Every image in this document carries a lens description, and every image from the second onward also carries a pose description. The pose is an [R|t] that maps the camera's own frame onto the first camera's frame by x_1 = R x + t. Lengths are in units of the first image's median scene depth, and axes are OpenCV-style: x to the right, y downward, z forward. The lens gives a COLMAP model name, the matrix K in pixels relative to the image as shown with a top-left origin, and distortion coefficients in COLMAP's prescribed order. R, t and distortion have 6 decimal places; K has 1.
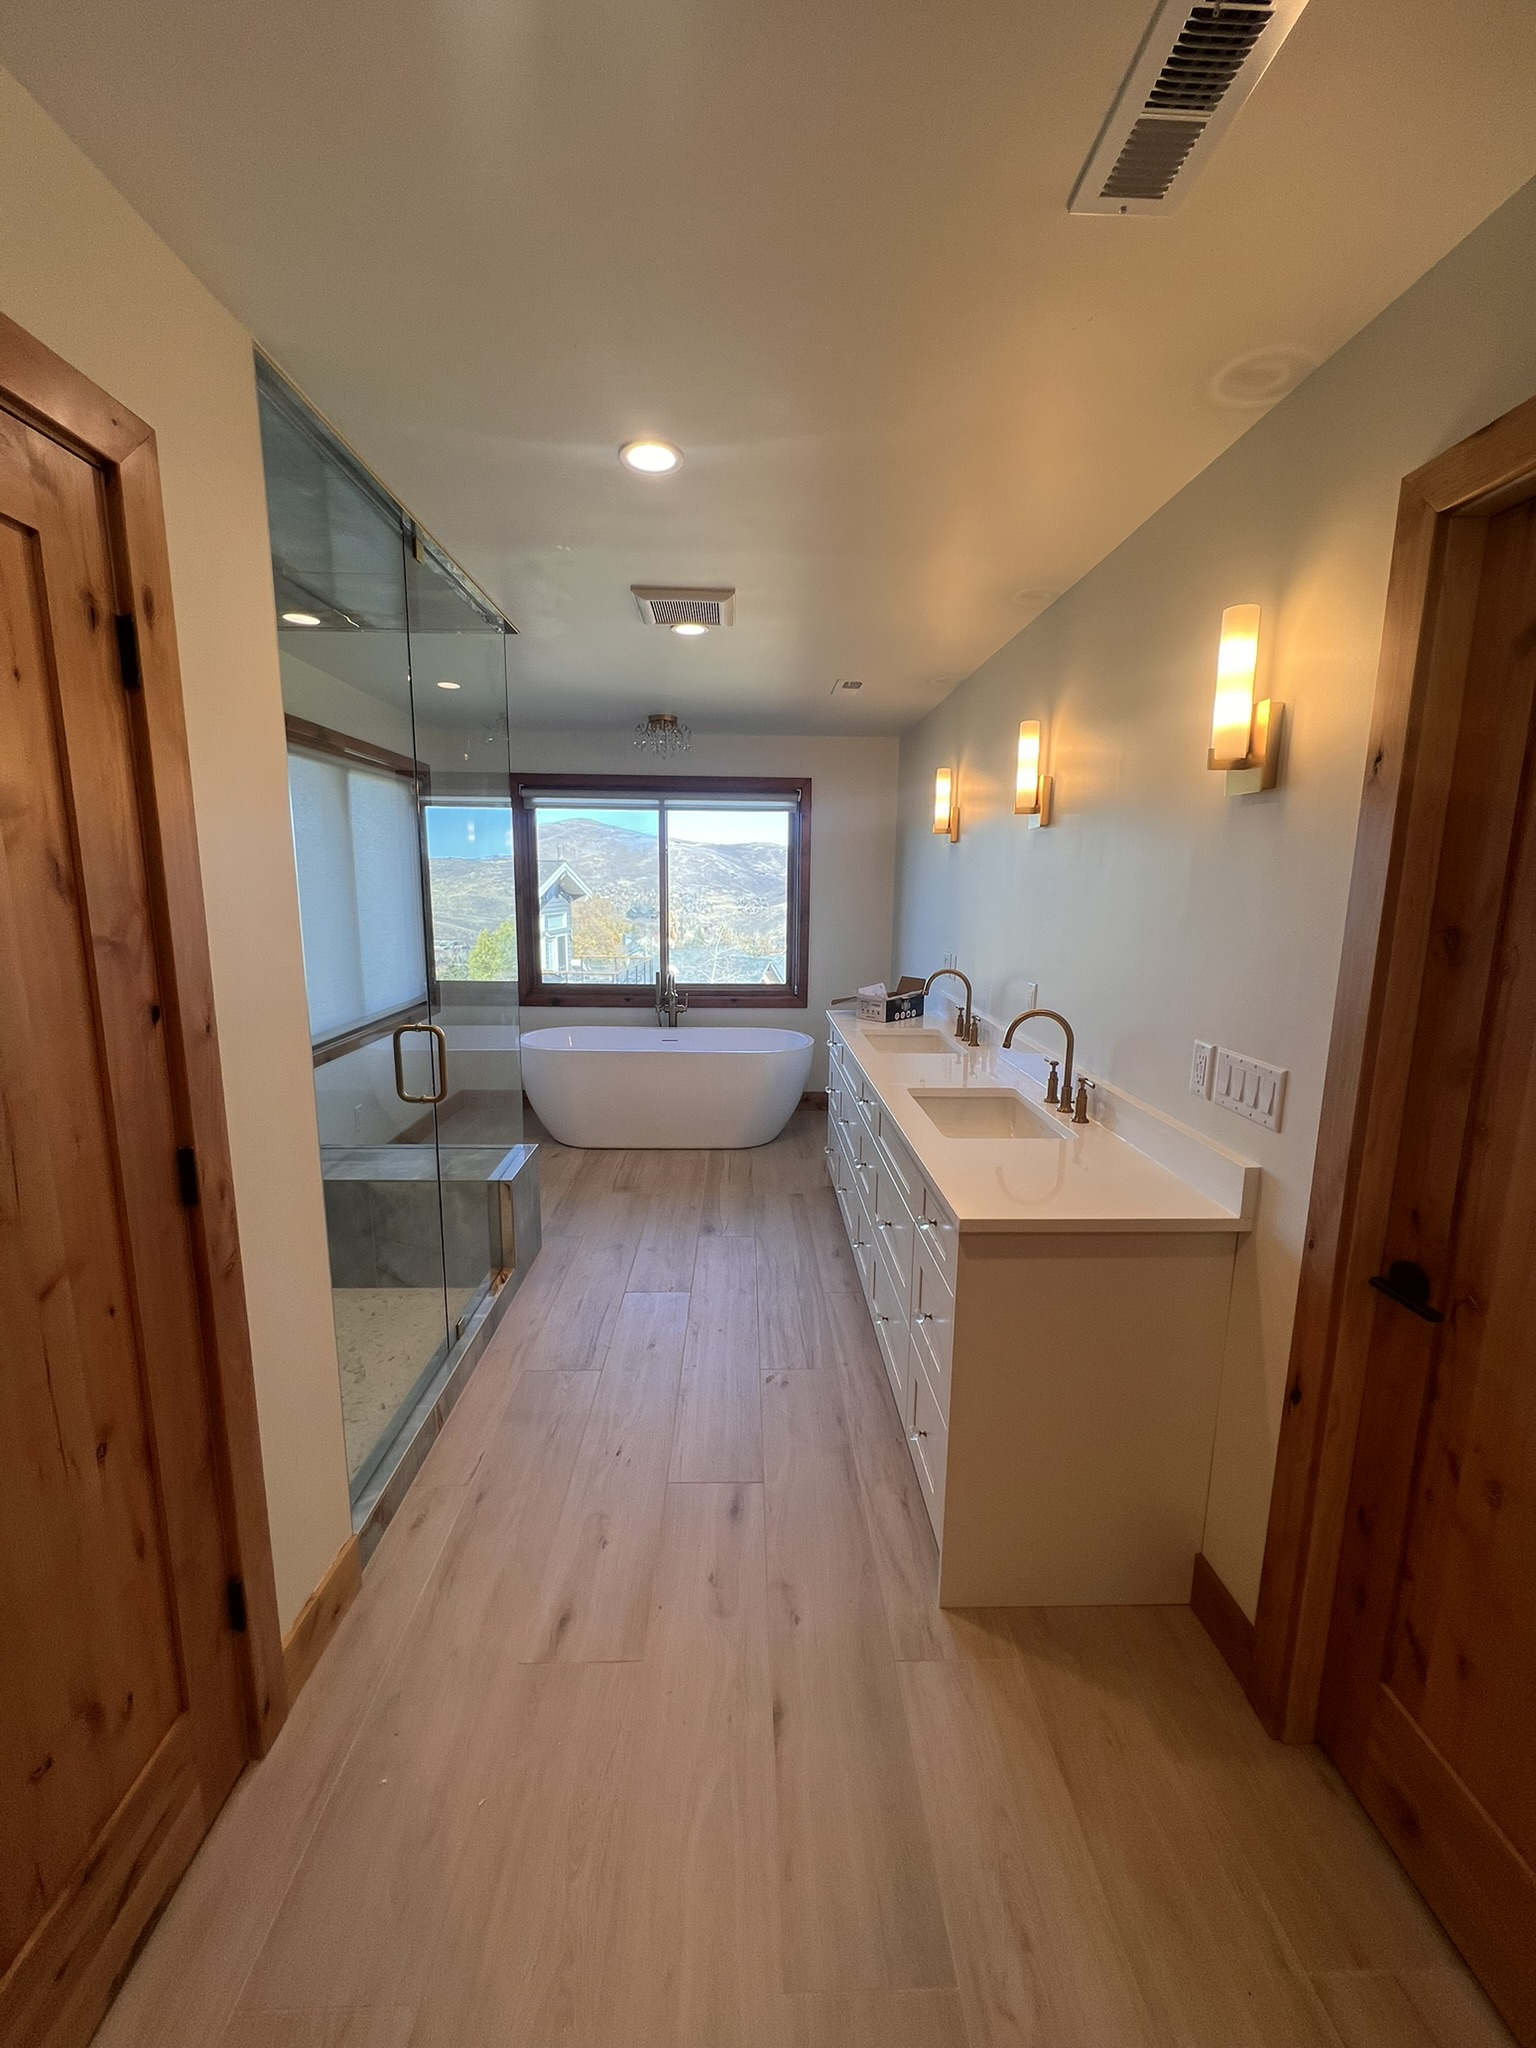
lens RADIAL K [[817.9, 0, 774.8], [0, 817.9, 1018.8], [0, 0, 1]] dist [-0.002110, 0.000686]
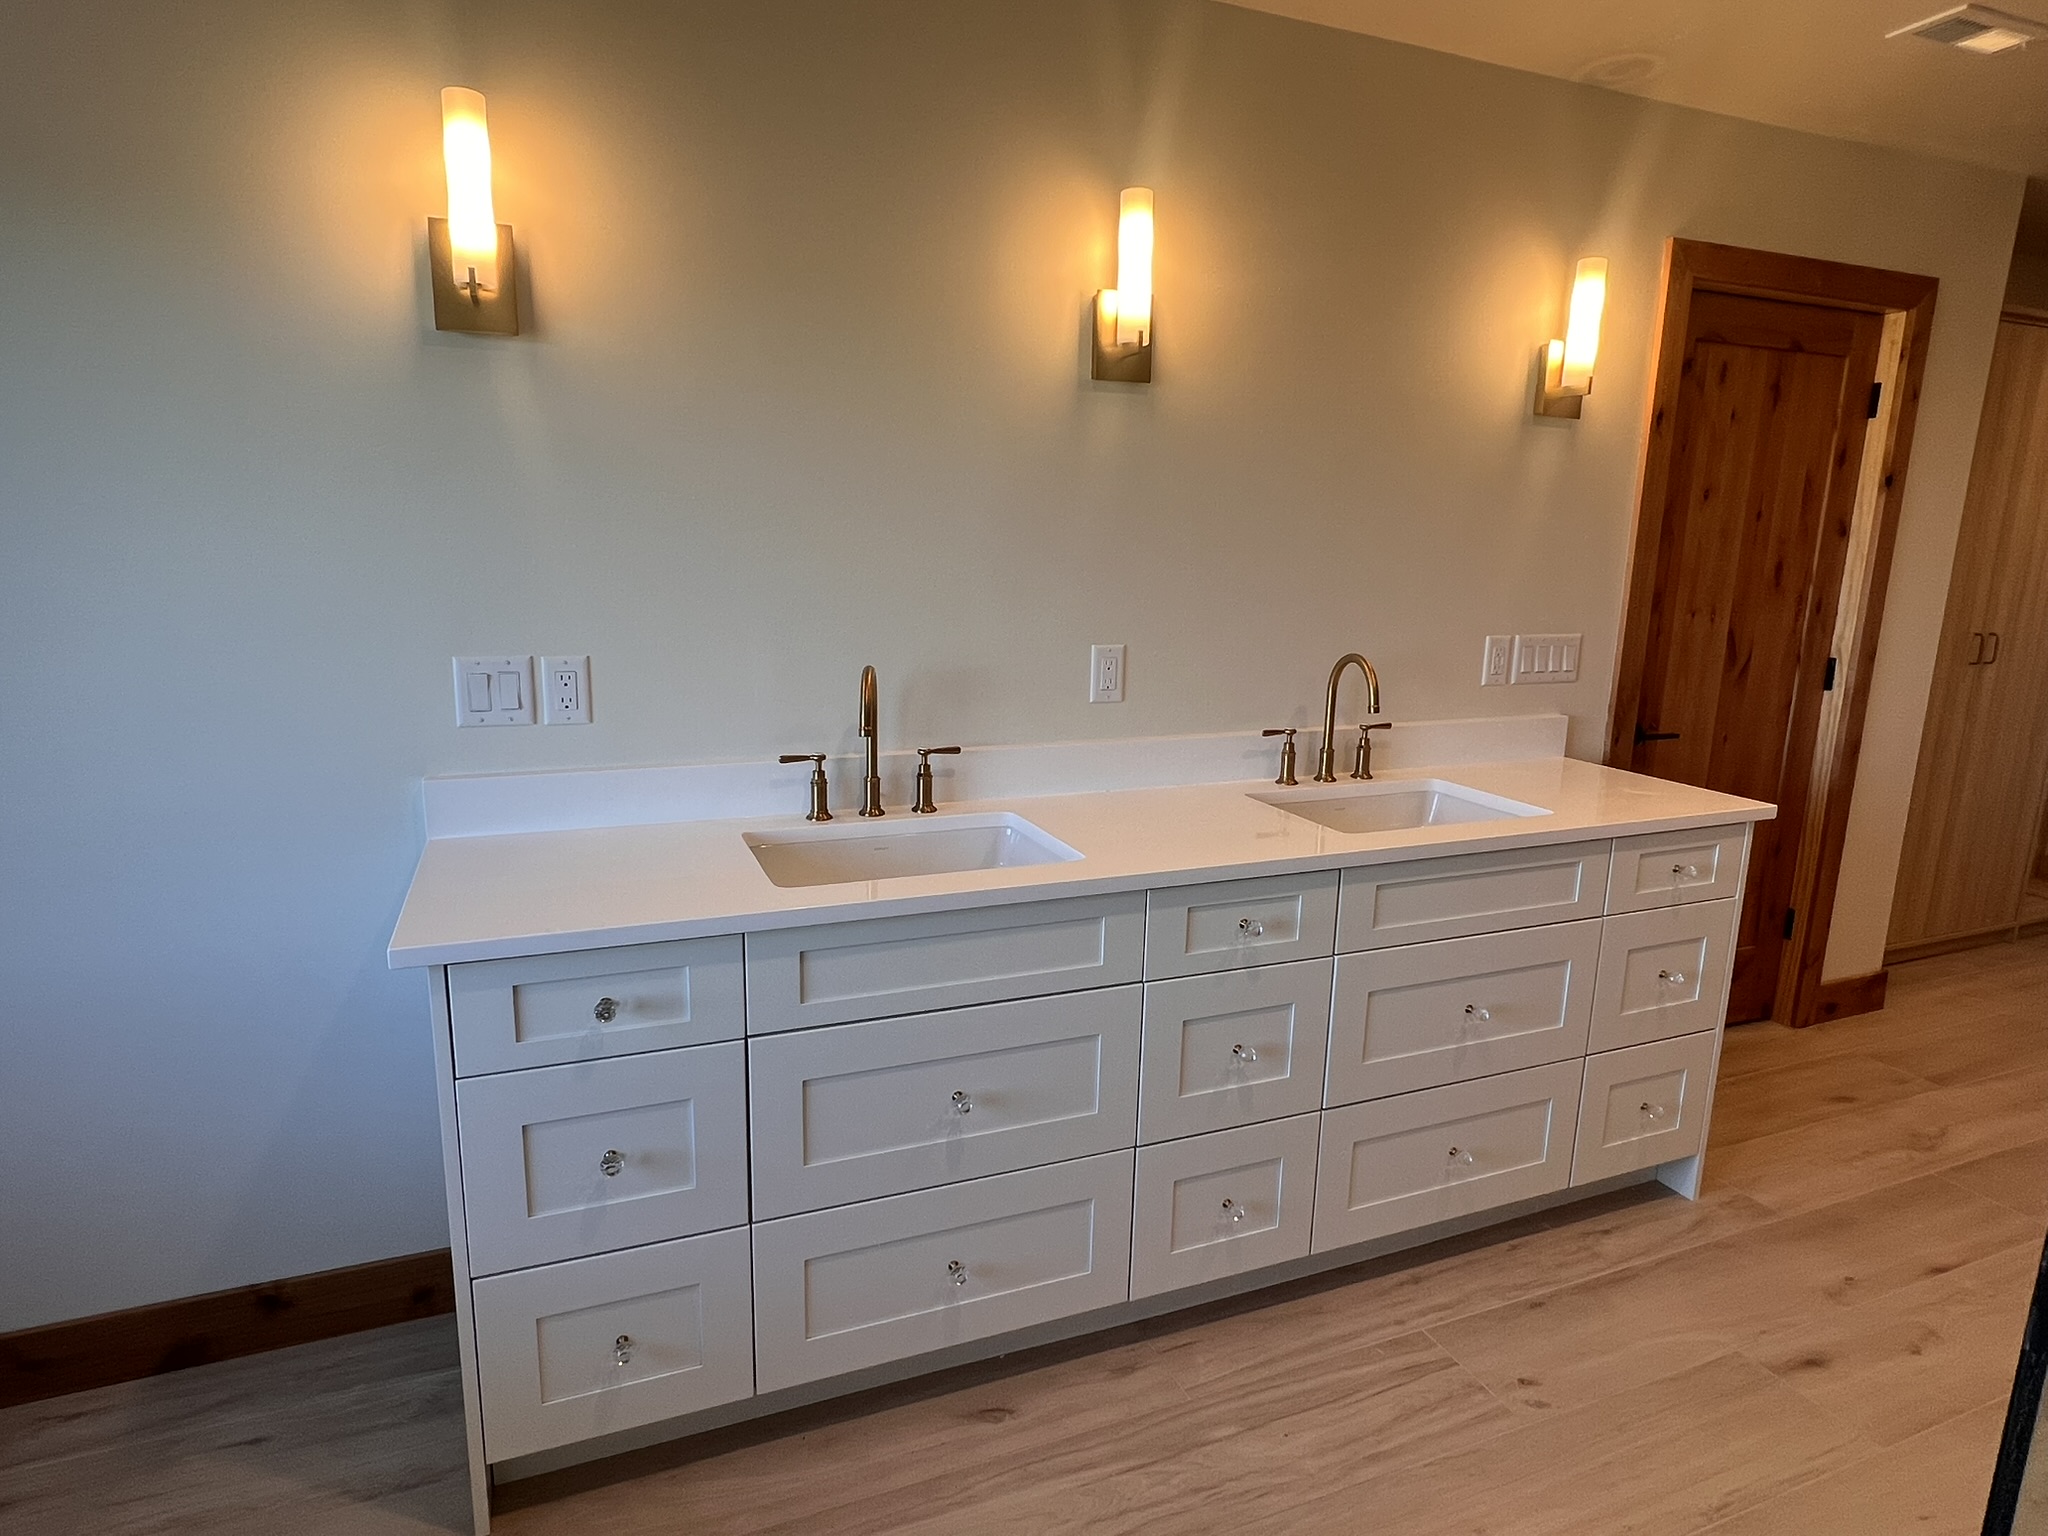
lens RADIAL K [[1144.3, 0, 1014.0], [0, 1144.3, 769.5], [0, 0, 1]] dist [-0.002925, 0.002147]
pose [[-0.339155, -0.207213, 0.917626, -0.335845], [0.133113, 0.955054, 0.264863, -0.139653], [-0.931265, 0.211978, -0.296329, 0.987456]]
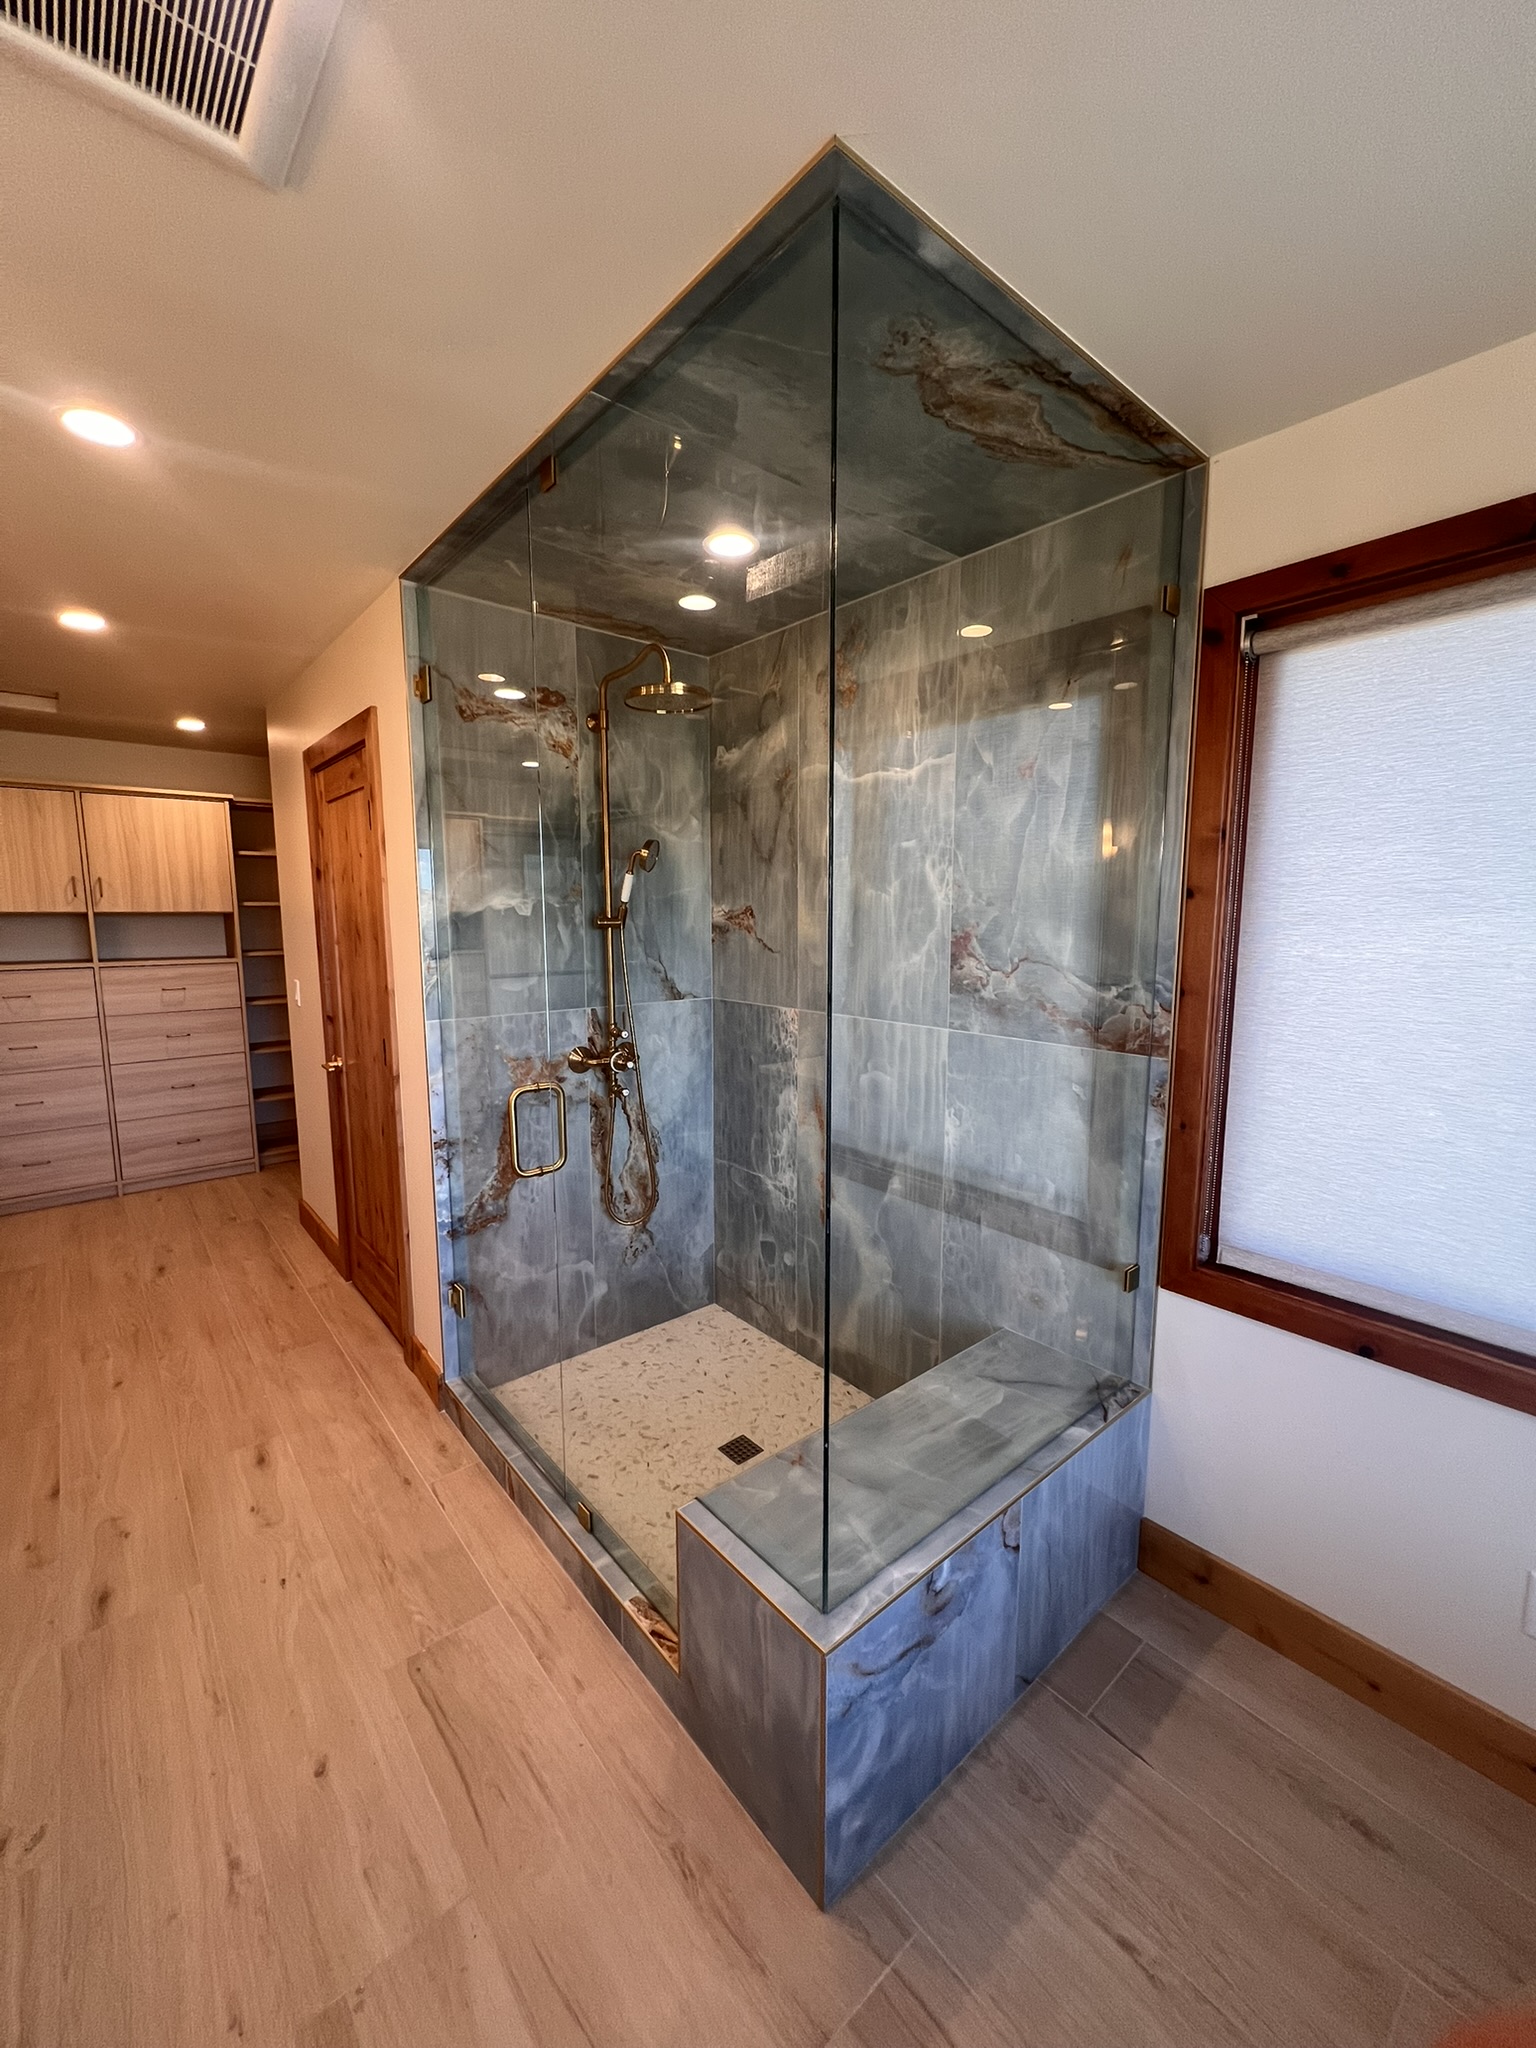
lens RADIAL K [[817.9, 0, 771.9], [0, 817.9, 1016.3], [0, 0, 1]] dist [-0.002110, 0.000686]
pose [[-0.782676, 0.068051, -0.618698, -0.060574], [-0.112881, 0.962003, 0.248611, -0.179638], [0.612108, 0.264421, -0.745255, 1.051062]]
